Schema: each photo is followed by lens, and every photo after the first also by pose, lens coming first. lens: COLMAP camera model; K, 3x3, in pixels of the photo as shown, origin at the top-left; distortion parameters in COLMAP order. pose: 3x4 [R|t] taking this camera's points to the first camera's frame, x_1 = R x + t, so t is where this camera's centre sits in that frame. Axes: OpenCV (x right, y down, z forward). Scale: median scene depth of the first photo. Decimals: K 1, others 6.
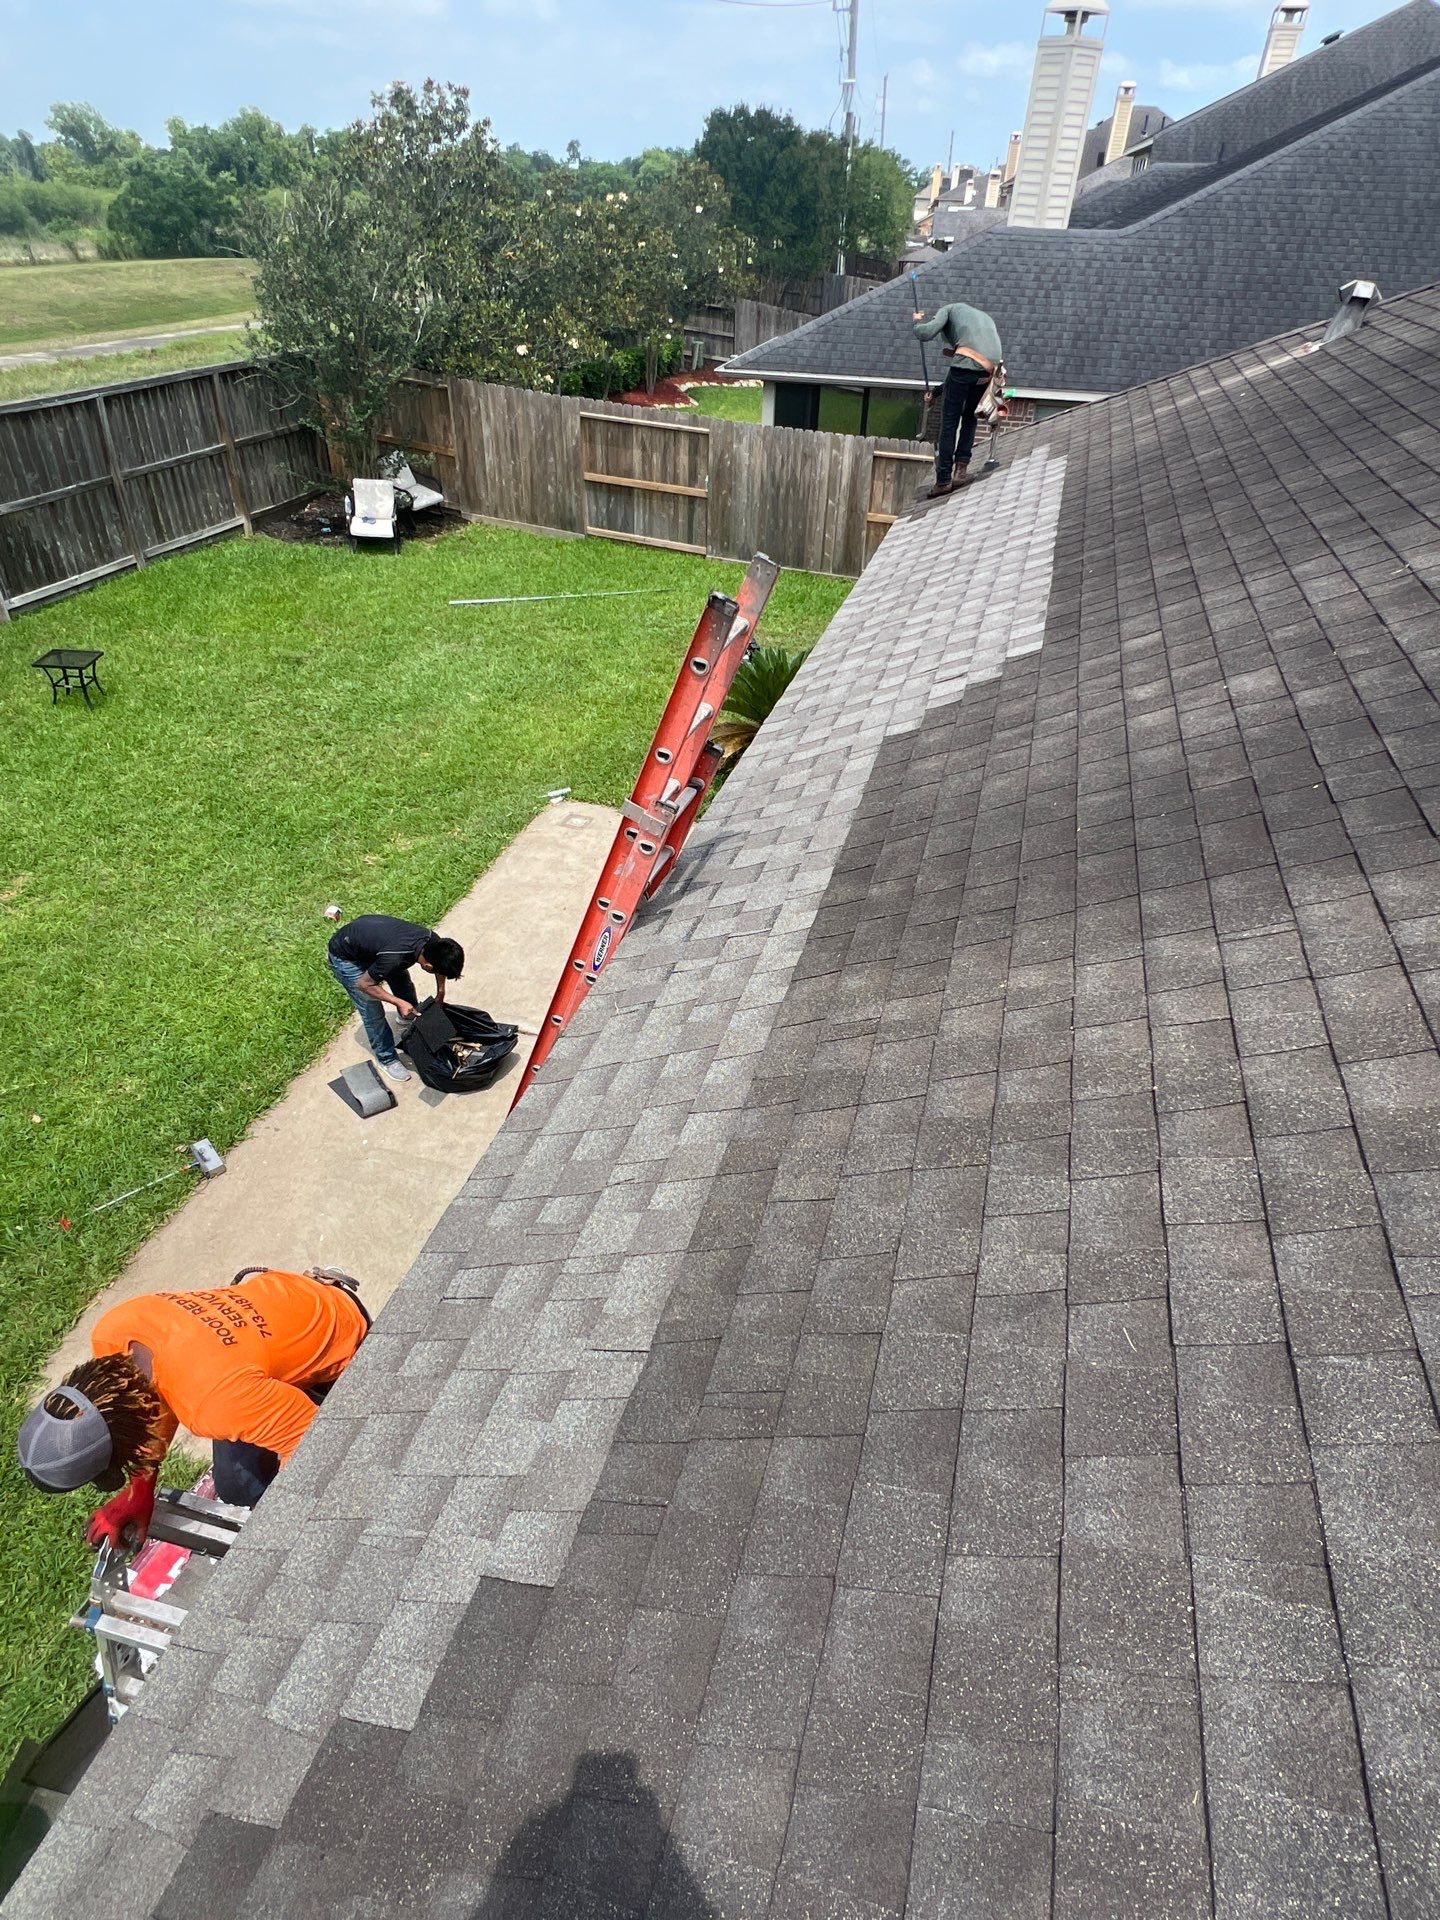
lens RADIAL K [[1047.7, 0, 720.0], [0, 1047.7, 960.0], [0, 0, 1]] dist [0.003183, 0.002380]
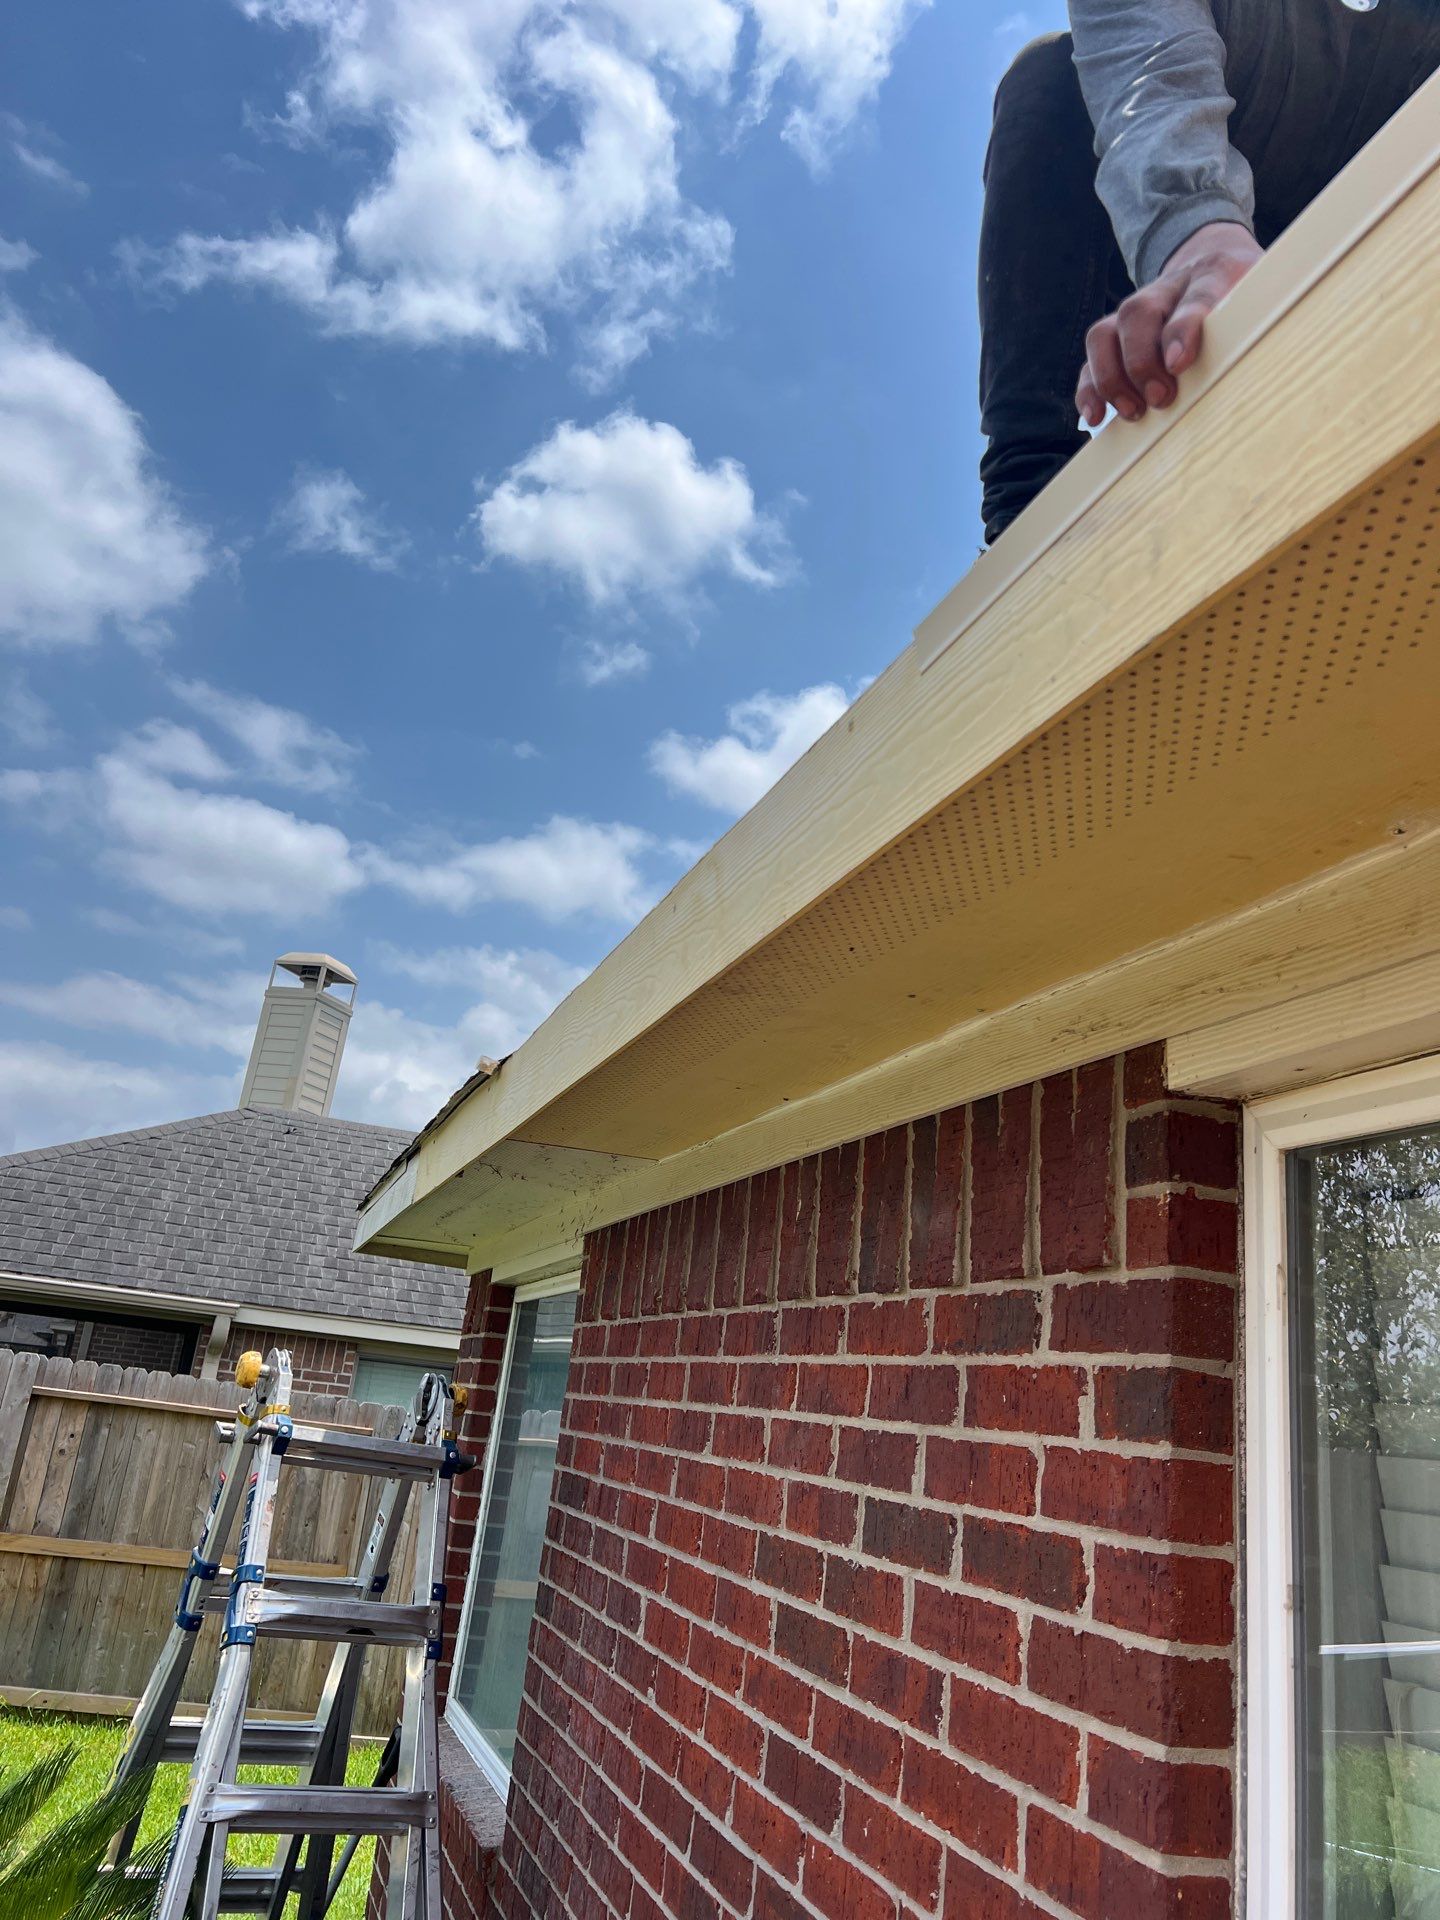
lens RADIAL K [[1493.1, 0, 720.0], [0, 1493.1, 960.0], [0, 0, 1]] dist [0.027016, -0.012837]
pose [[0.820802, 0.234549, 0.520837, 0.015542], [0.254736, 0.665817, -0.701283, -0.091841], [-0.511267, 0.708290, 0.486756, 0.400212]]
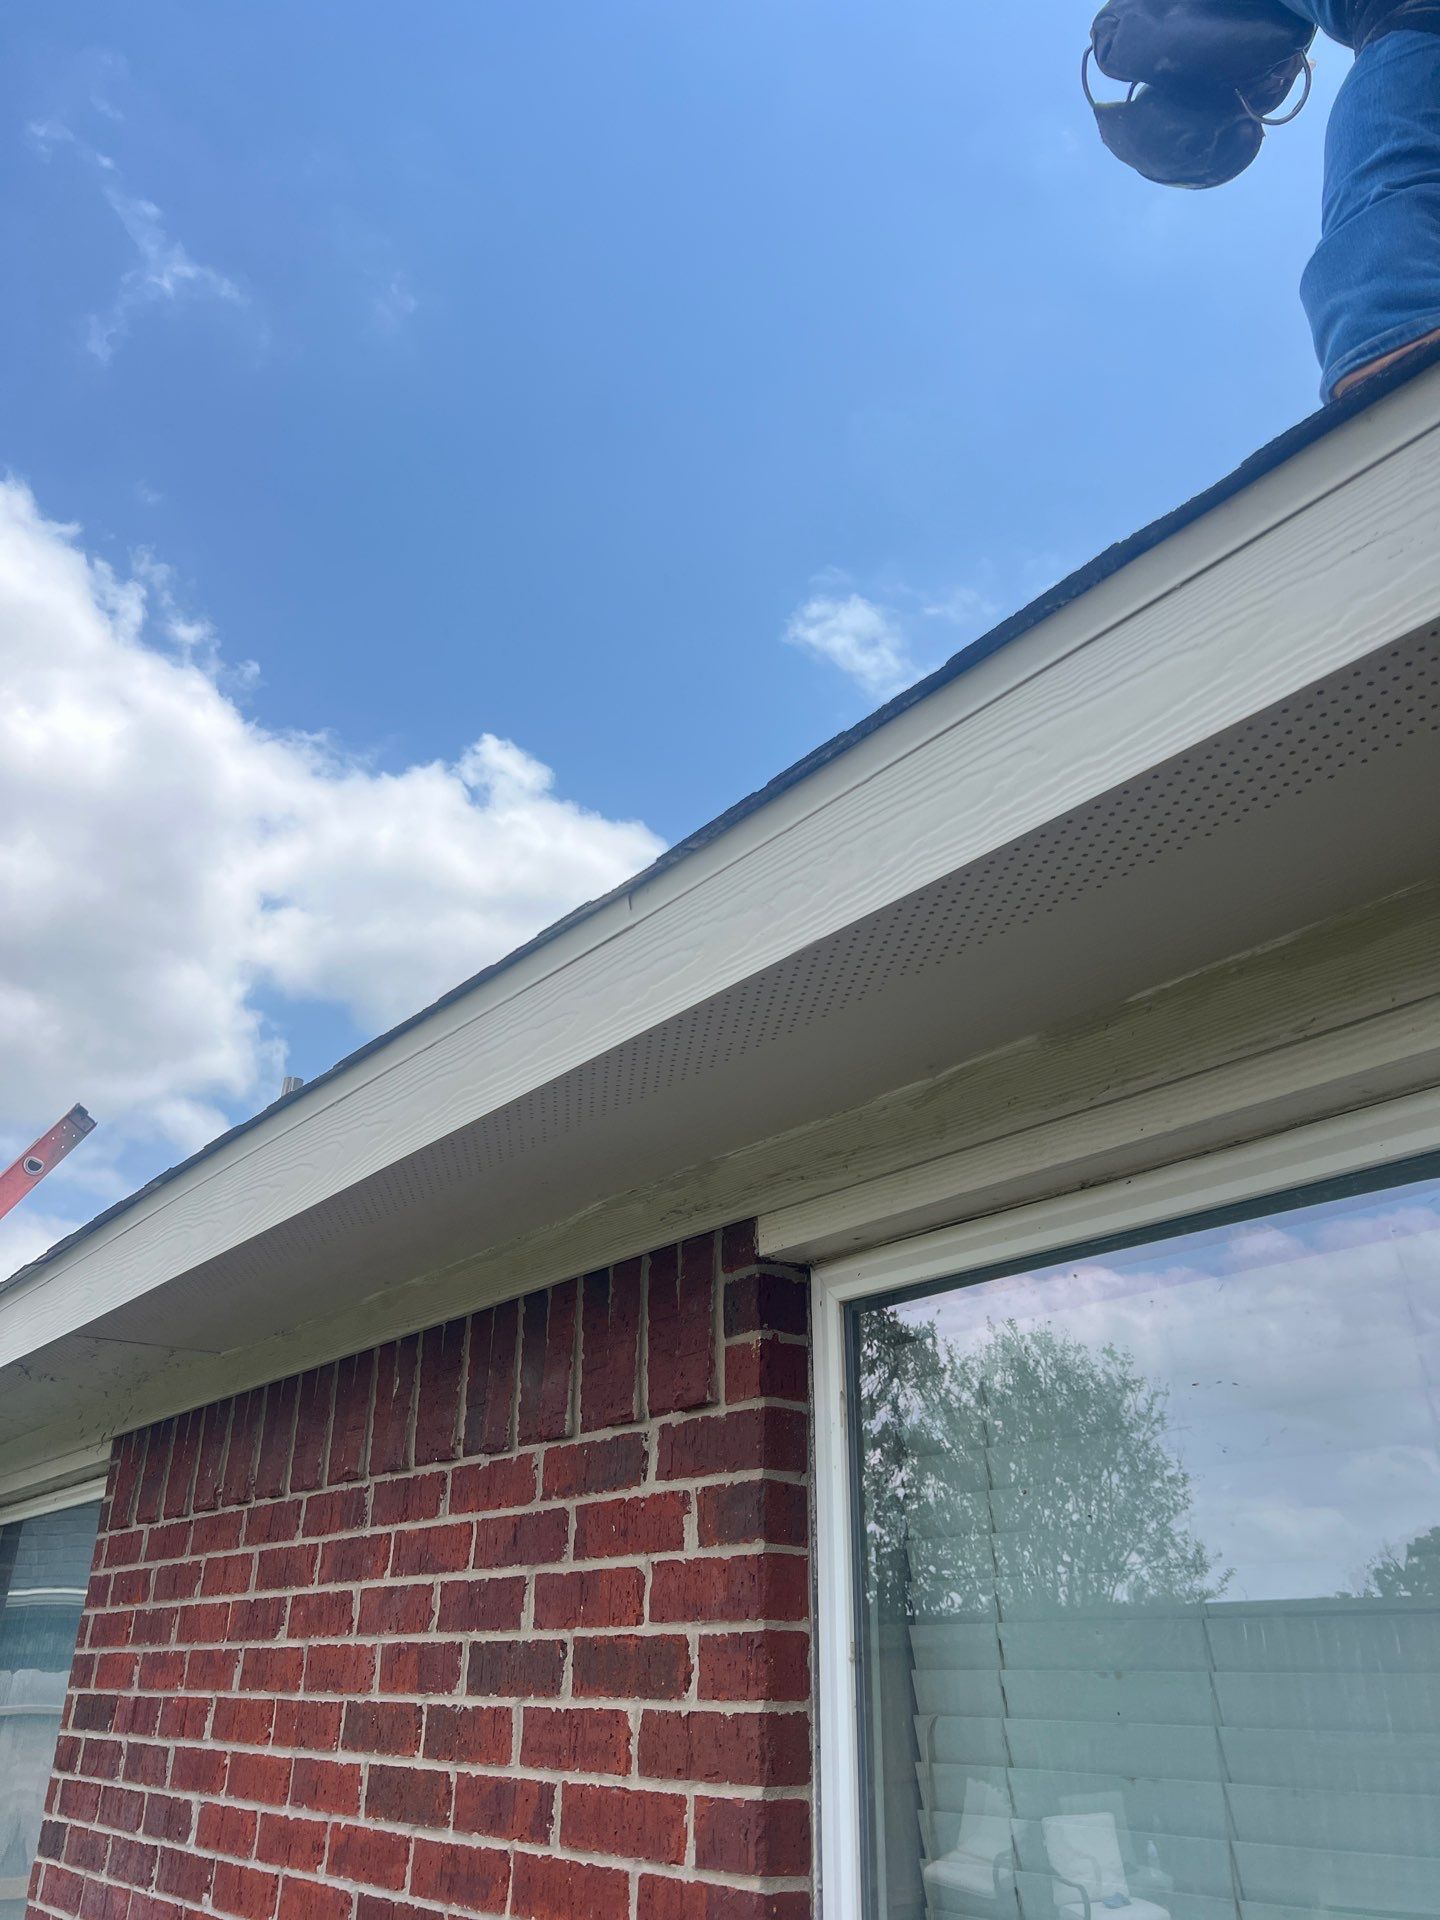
lens RADIAL K [[1487.4, 0, 713.7], [0, 1487.4, 891.2], [0, 0, 1]] dist [-0.031610, 0.015152]
pose [[0.592477, 0.381875, 0.709326, -0.007741], [0.466316, 0.555422, -0.688517, -0.081283], [-0.656902, 0.738700, 0.151001, 0.399784]]
